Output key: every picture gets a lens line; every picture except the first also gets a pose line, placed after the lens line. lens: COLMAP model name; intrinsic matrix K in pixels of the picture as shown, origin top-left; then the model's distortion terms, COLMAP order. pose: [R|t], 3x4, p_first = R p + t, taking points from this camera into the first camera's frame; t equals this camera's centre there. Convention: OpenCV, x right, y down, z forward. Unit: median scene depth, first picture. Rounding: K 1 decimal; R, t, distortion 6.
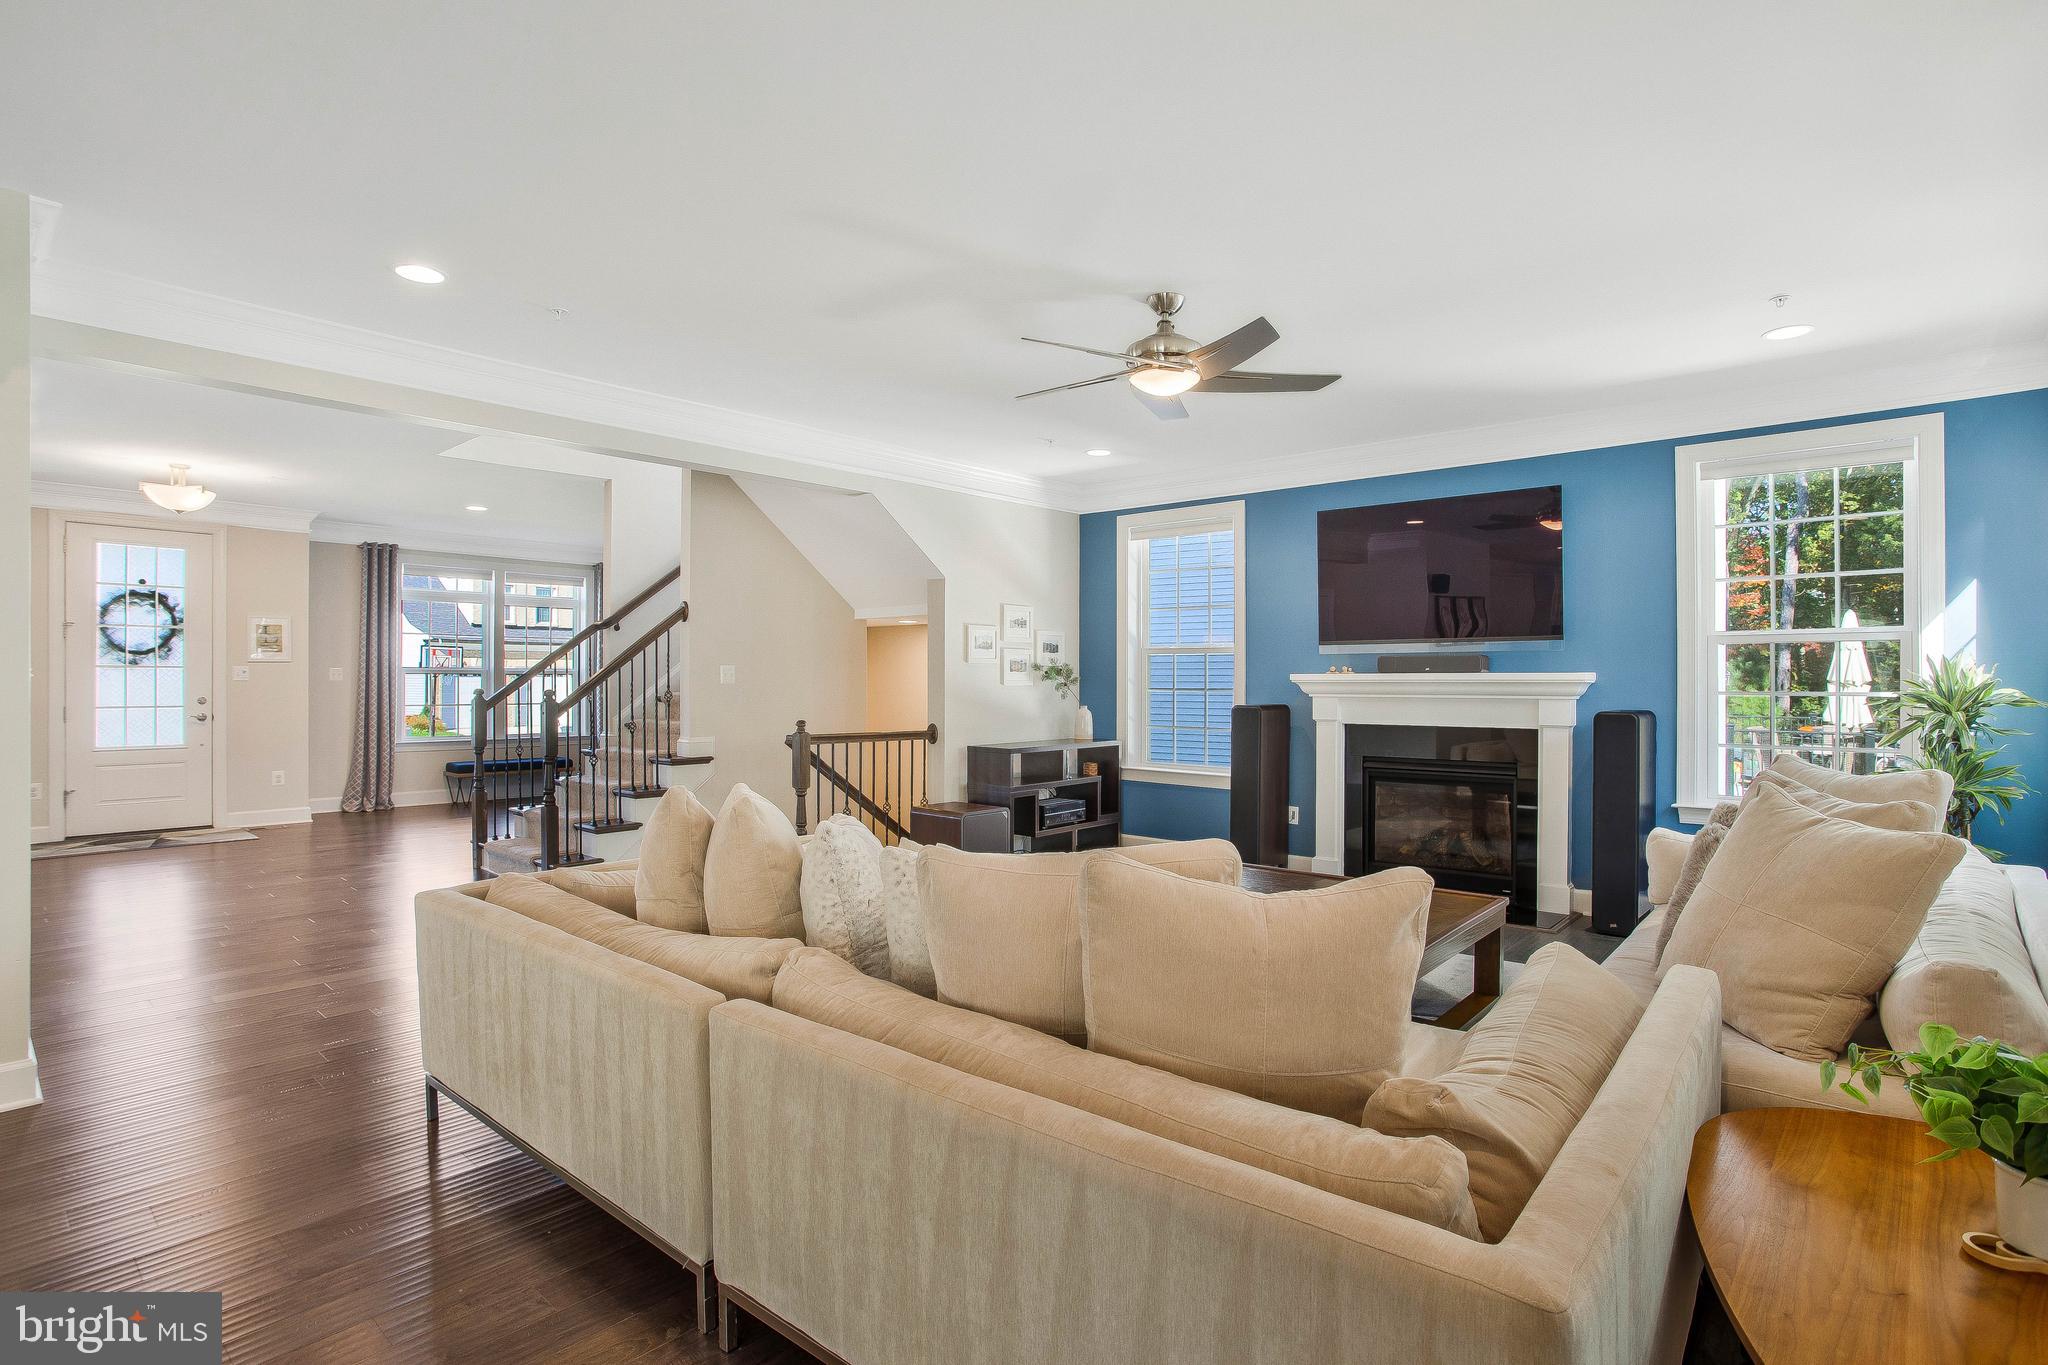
lens RADIAL K [[1026.8, 0, 1003.2], [0, 1026.8, 680.7], [0, 0, 1]] dist [-0.053355, 0.000911]
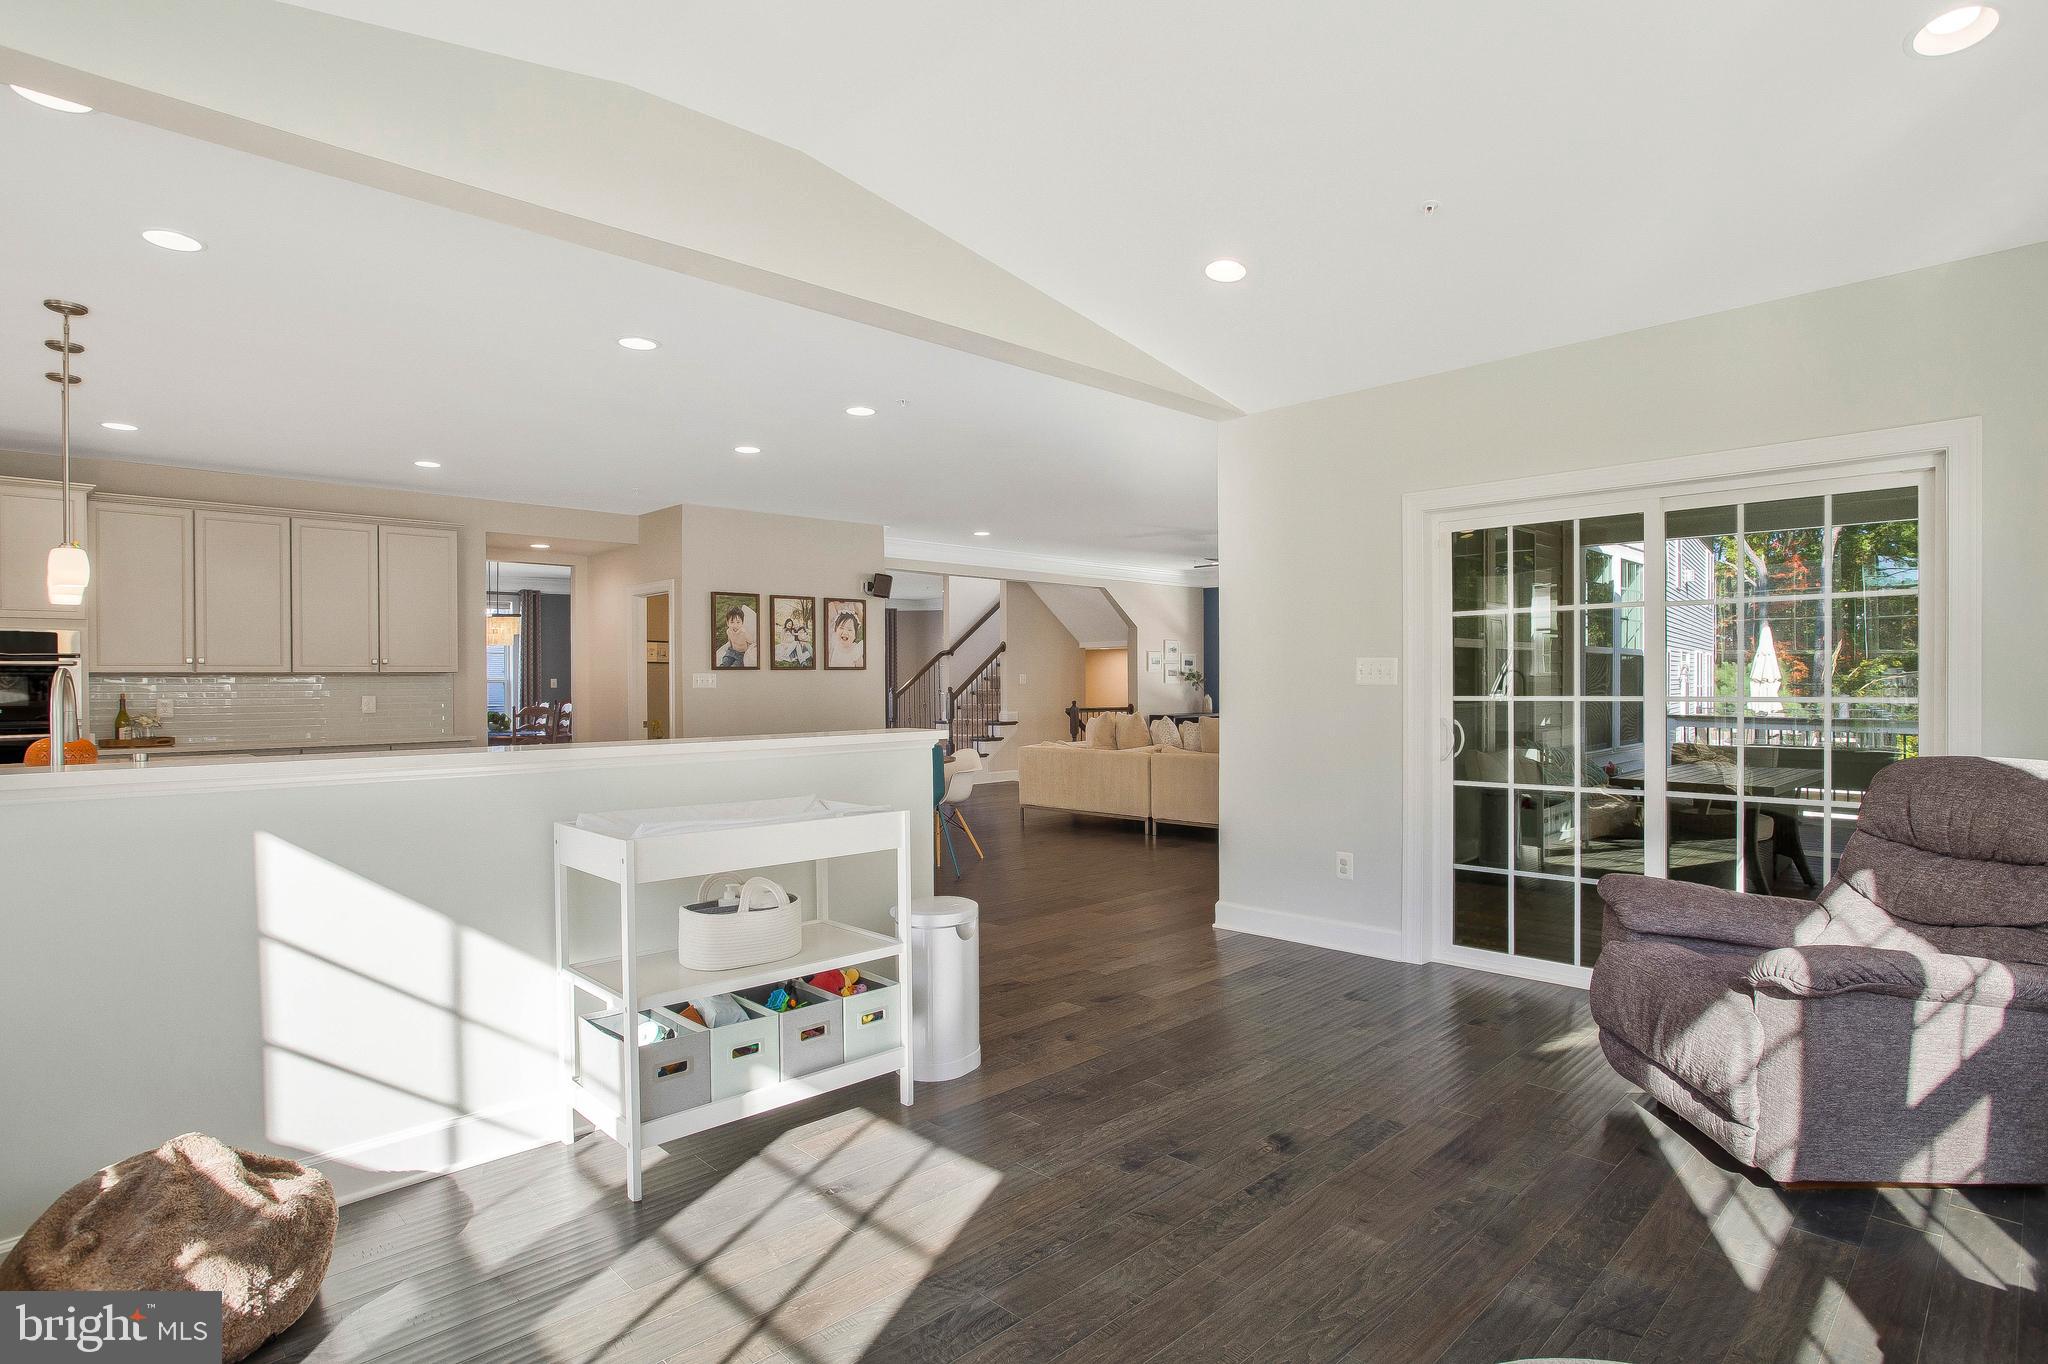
lens RADIAL K [[1008.2, 0, 1033.9], [0, 1008.2, 667.1], [0, 0, 1]] dist [-0.060170, 0.026748]
pose [[0.998560, -0.009874, -0.052737, -0.162760], [0.009041, 0.999831, -0.016006, 0.002456], [0.052886, 0.015506, 0.998480, -0.978463]]
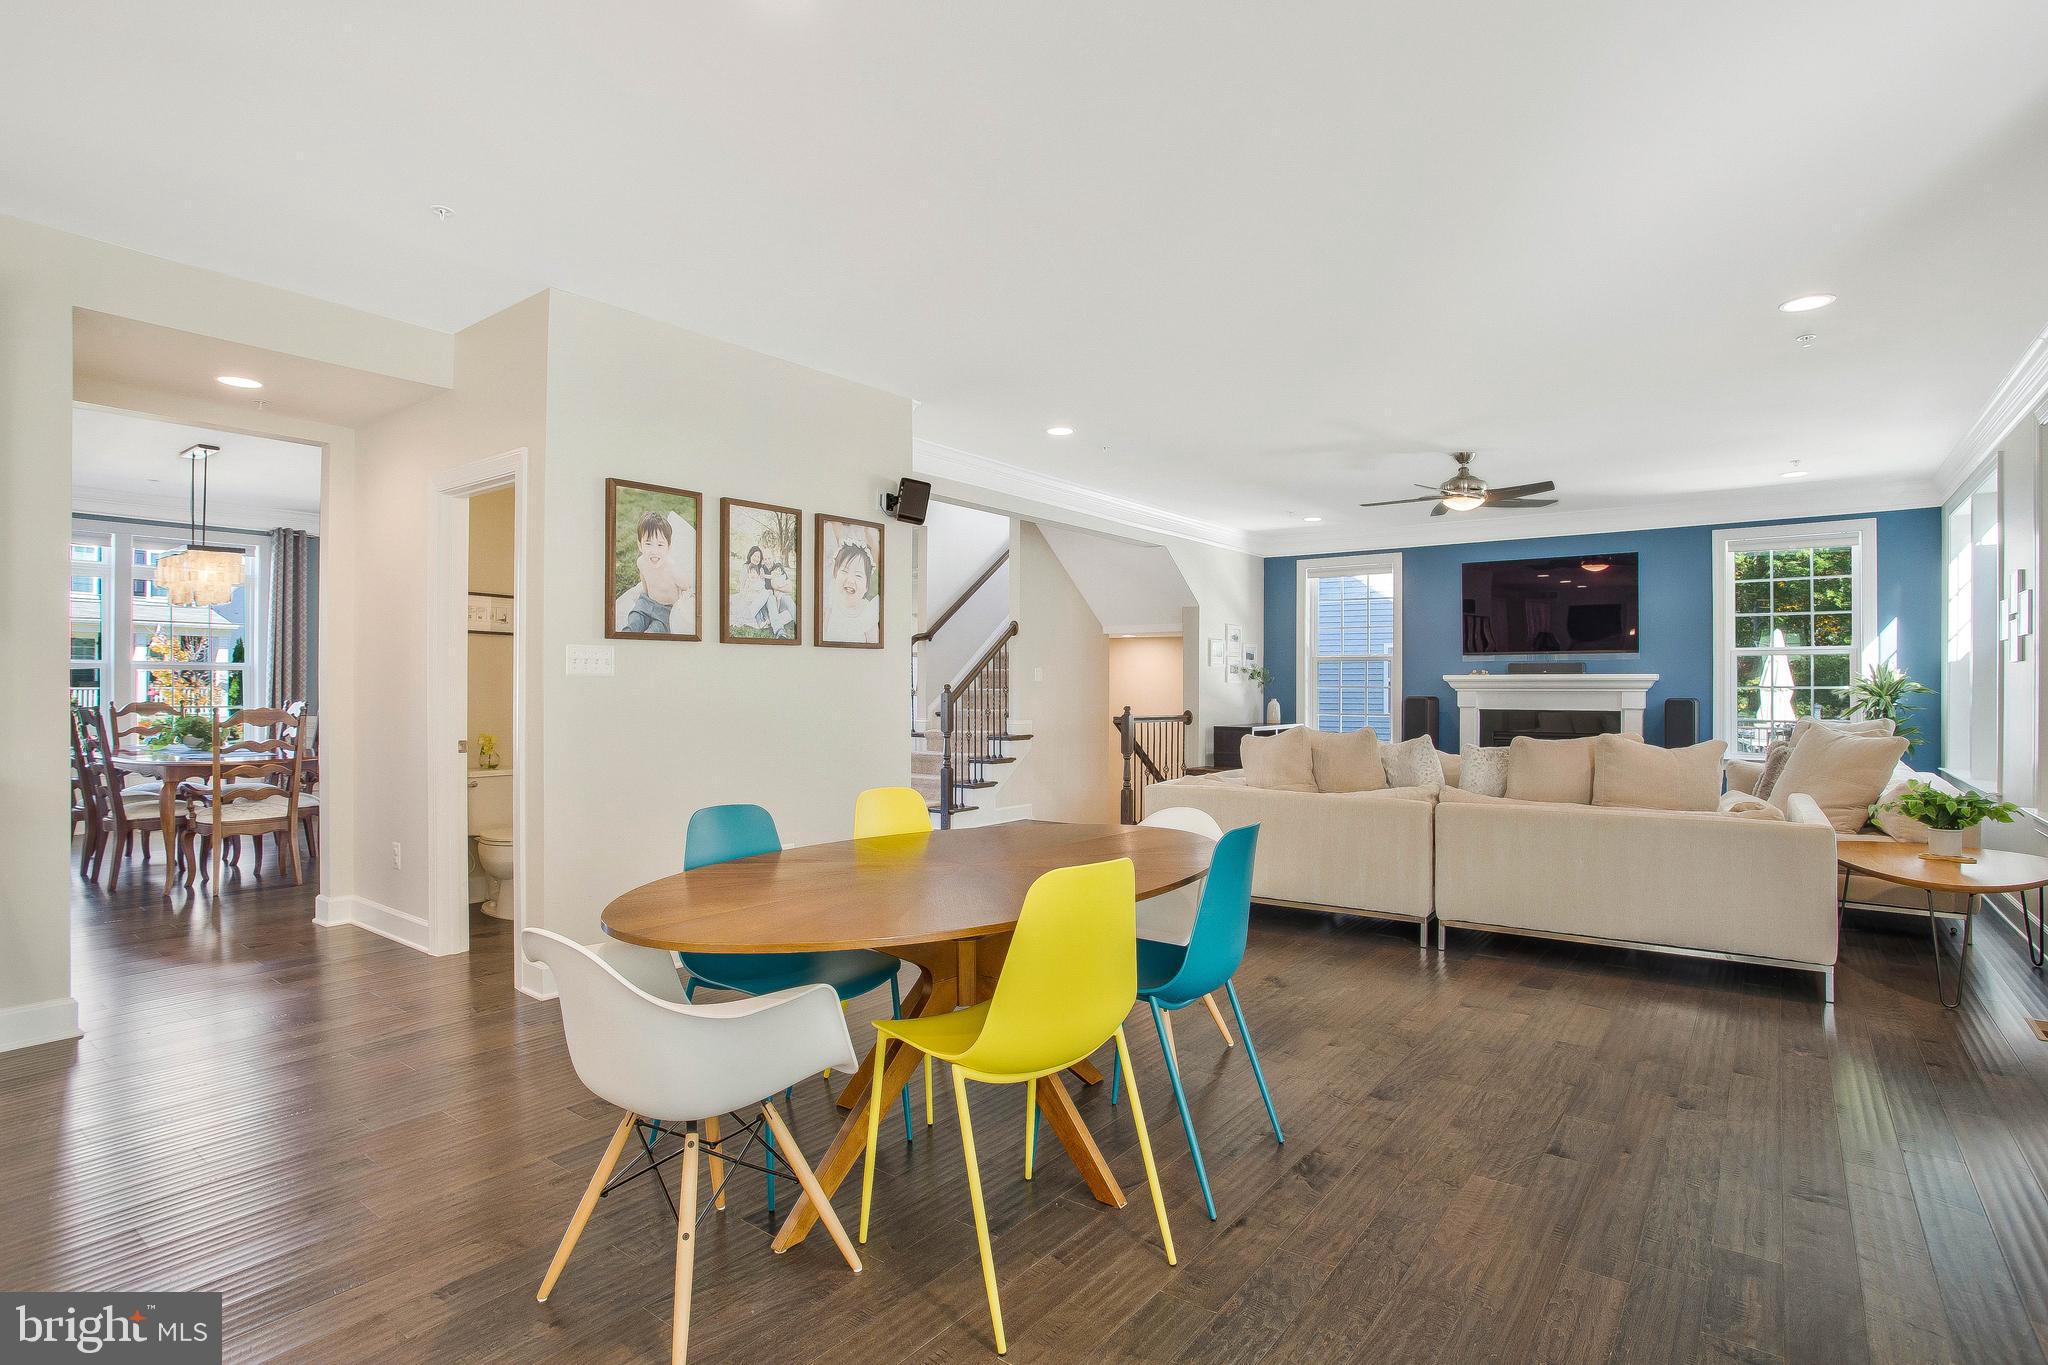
lens RADIAL K [[1011.4, 0, 1026.2], [0, 1011.4, 690.1], [0, 0, 1]] dist [-0.051103, -0.000019]
pose [[0.997149, 0.000850, 0.075455, -0.421789], [-0.001036, 0.999997, 0.002422, 0.011865], [-0.075452, -0.002493, 0.997146, -0.377088]]
